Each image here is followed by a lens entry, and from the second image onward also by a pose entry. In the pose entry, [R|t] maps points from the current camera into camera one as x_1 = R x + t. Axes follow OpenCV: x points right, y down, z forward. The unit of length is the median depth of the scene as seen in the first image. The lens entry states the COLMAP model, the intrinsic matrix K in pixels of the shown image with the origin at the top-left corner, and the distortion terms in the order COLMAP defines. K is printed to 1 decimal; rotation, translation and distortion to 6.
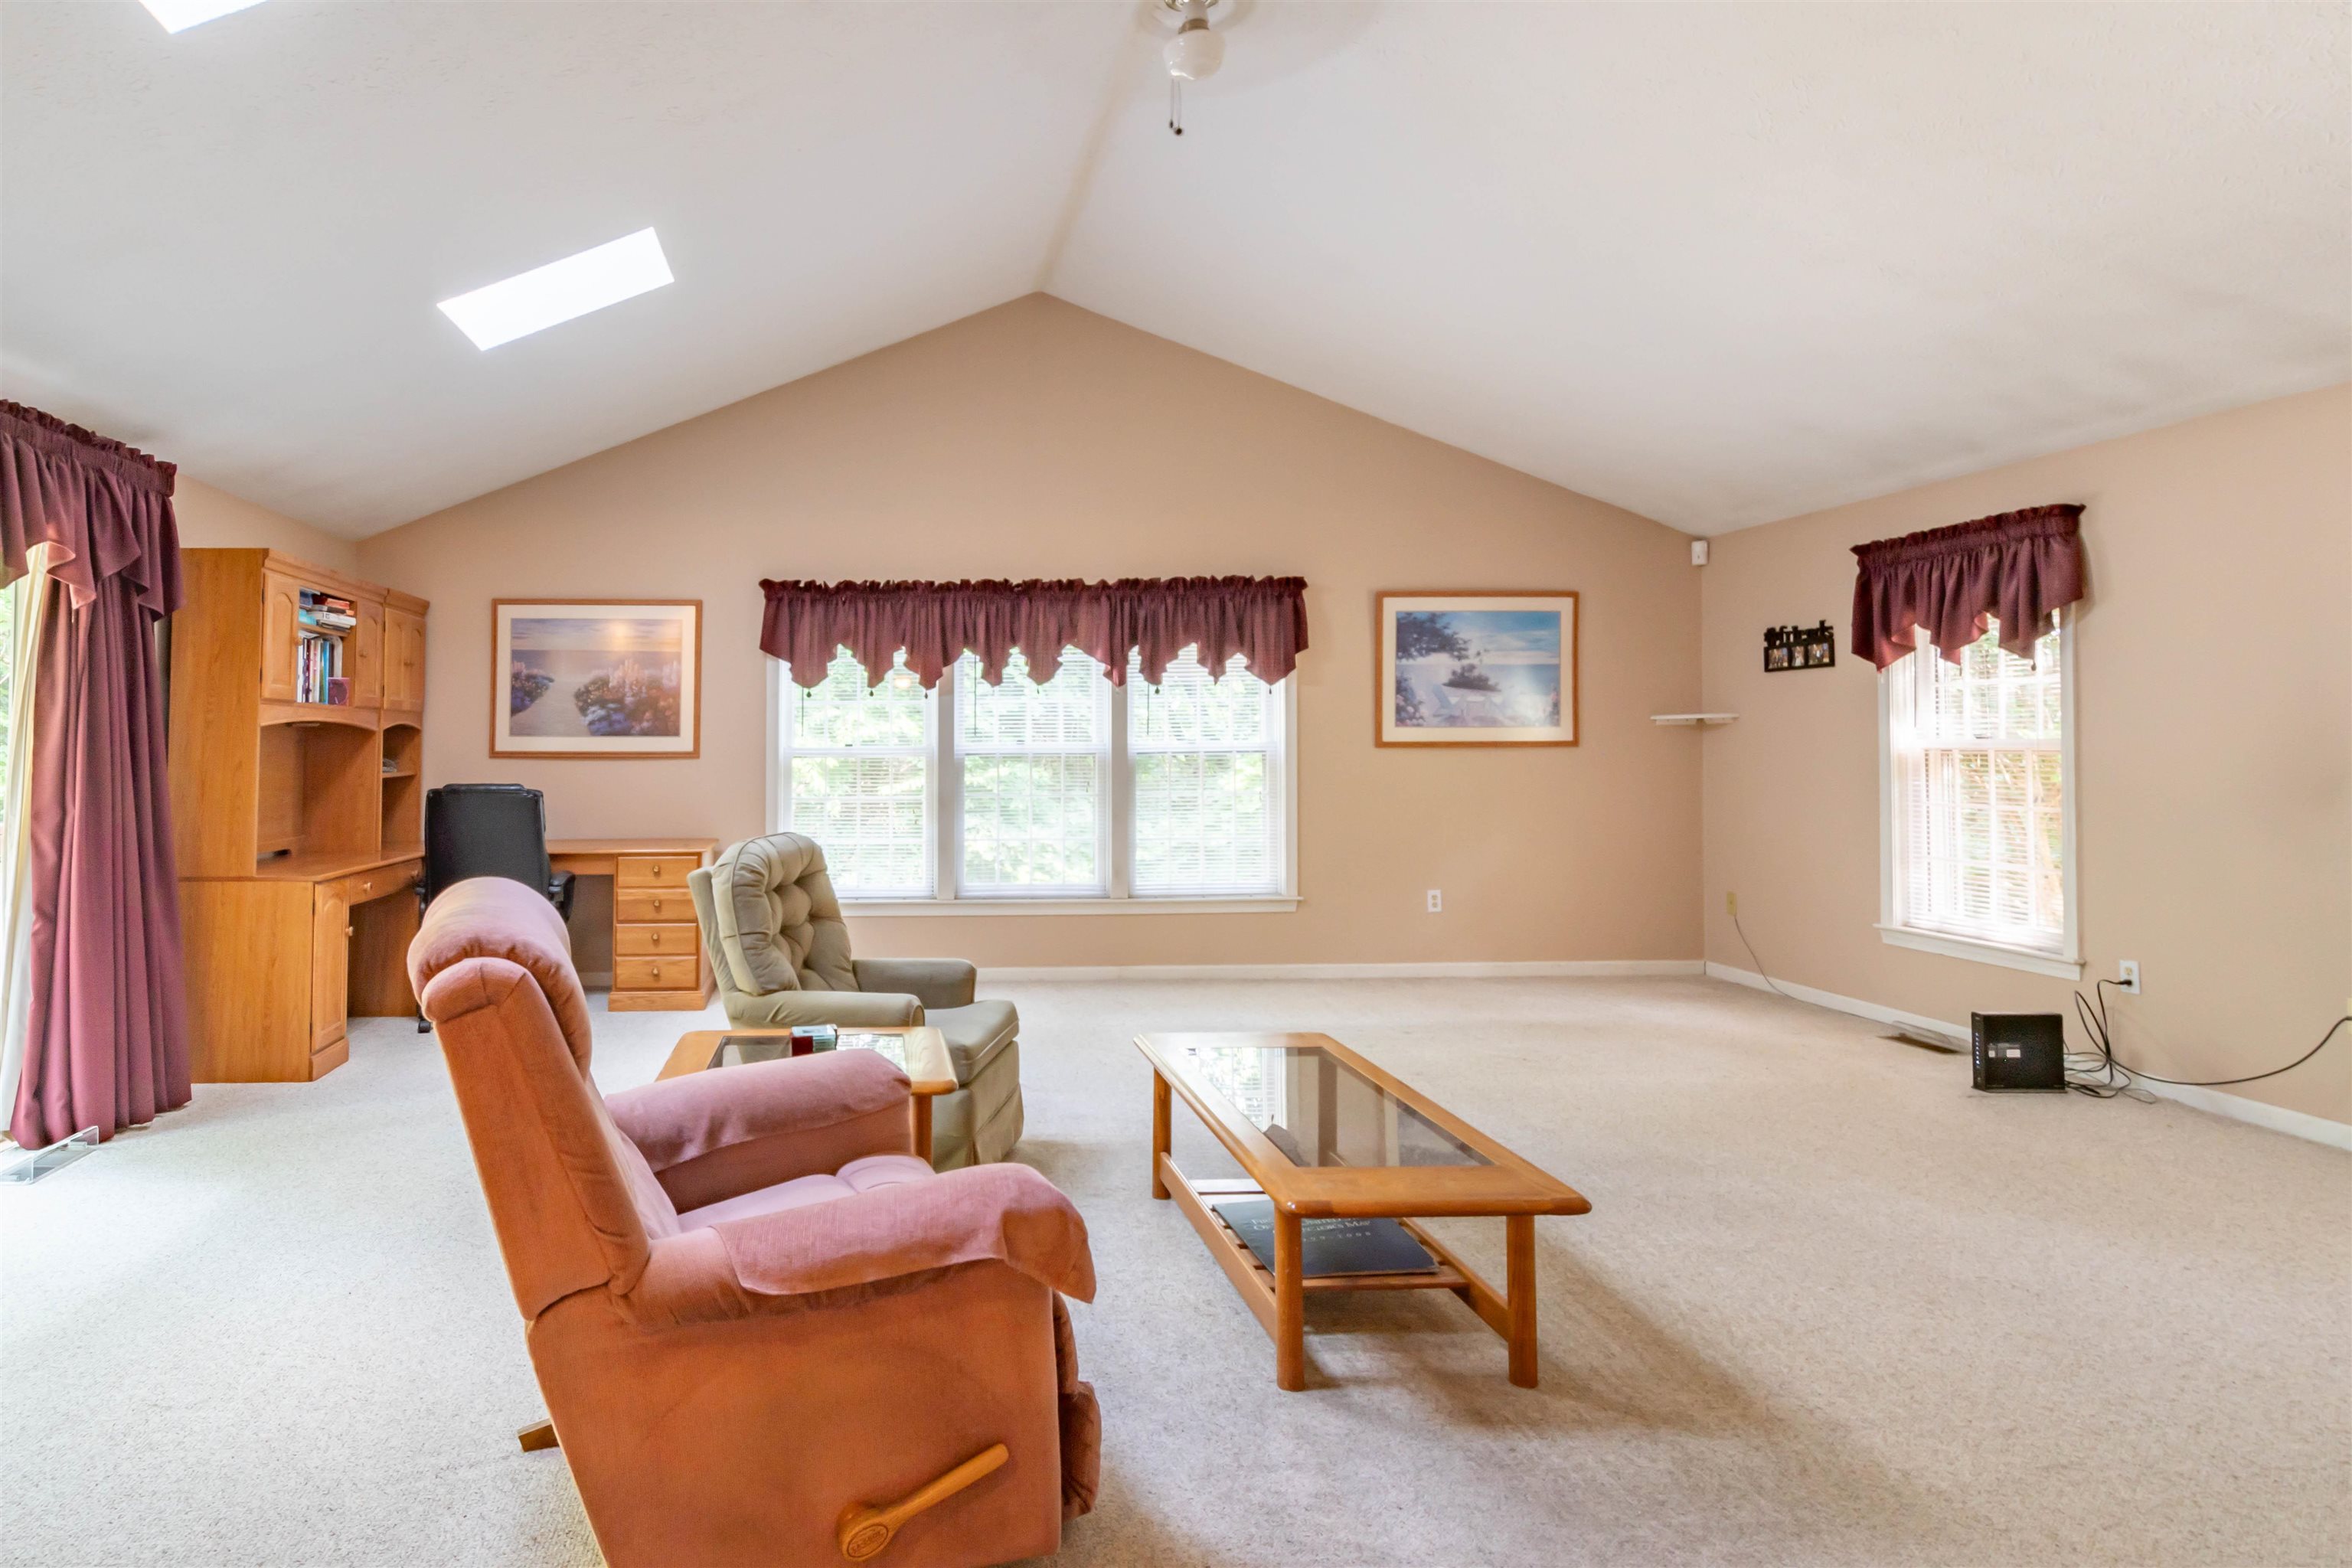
lens RADIAL K [[1197.4, 0, 1171.0], [0, 1197.4, 731.5], [0, 0, 1]] dist [0.001756, -0.000392]
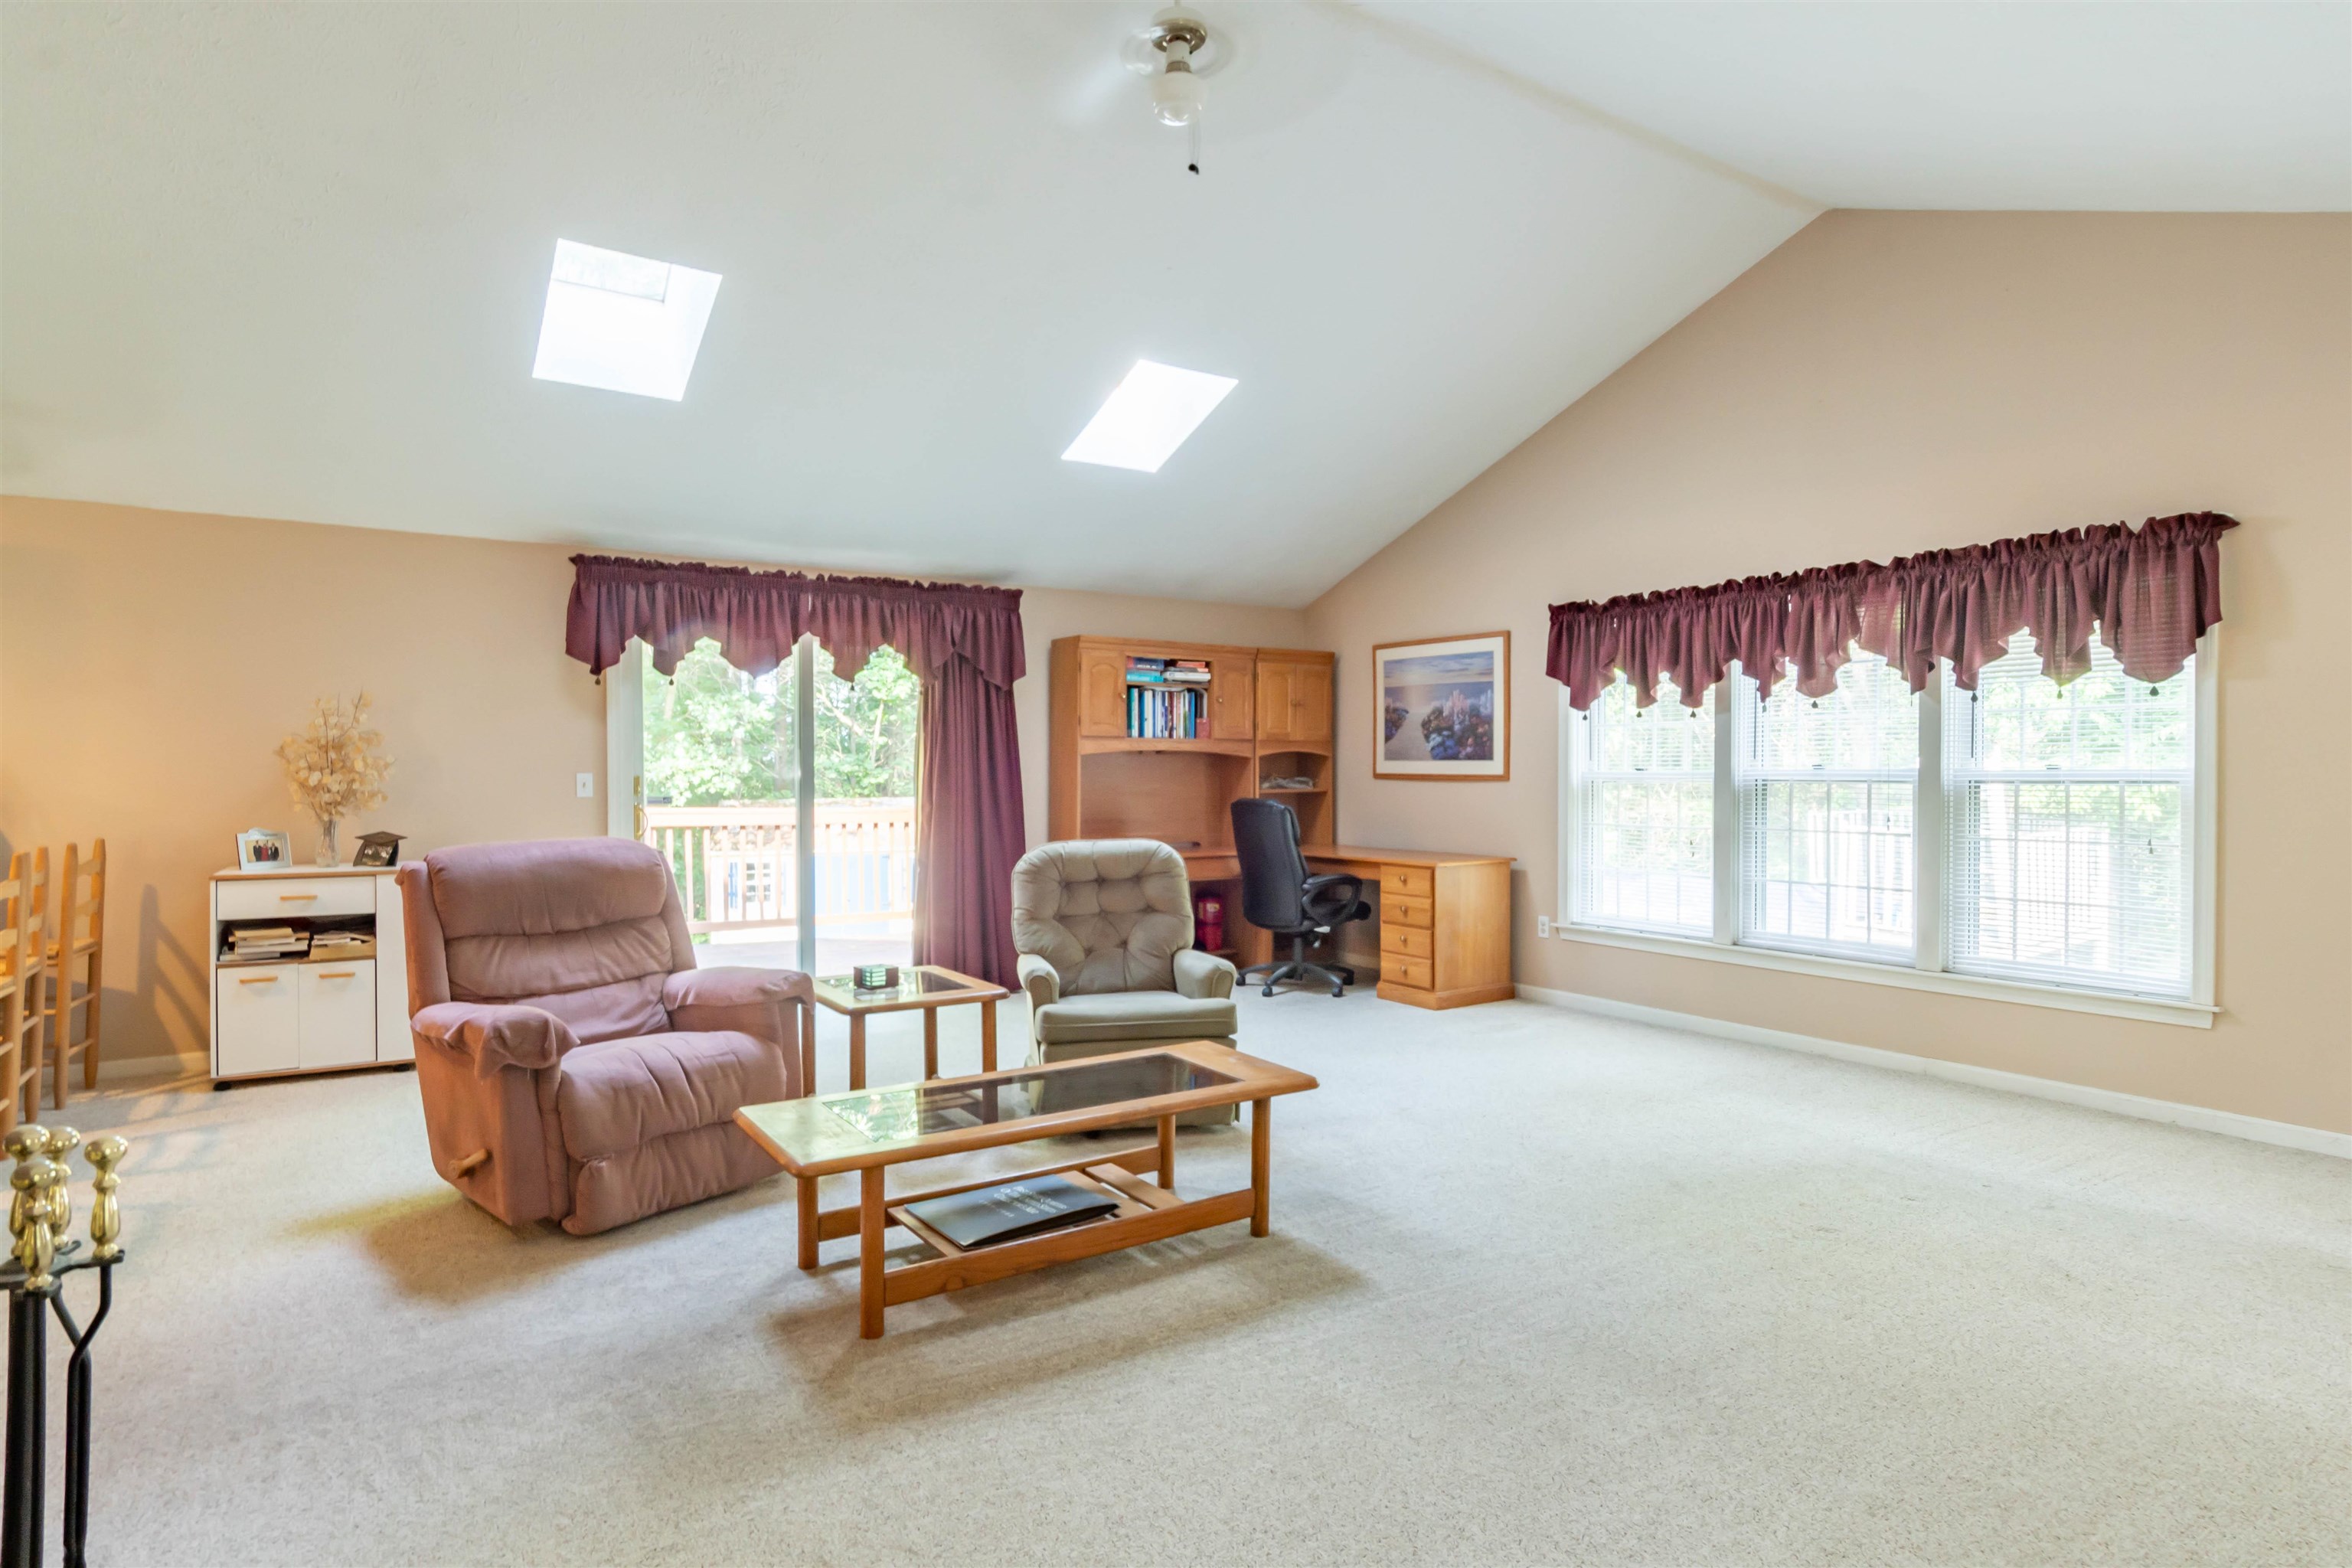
lens RADIAL K [[1243.3, 0, 1163.0], [0, 1243.3, 800.7], [0, 0, 1]] dist [0.003260, -0.000362]
pose [[0.525583, 0.025897, -0.850348, 0.381645], [0.007019, 0.999371, 0.034773, -0.000607], [0.850713, -0.024244, 0.525070, 0.167417]]
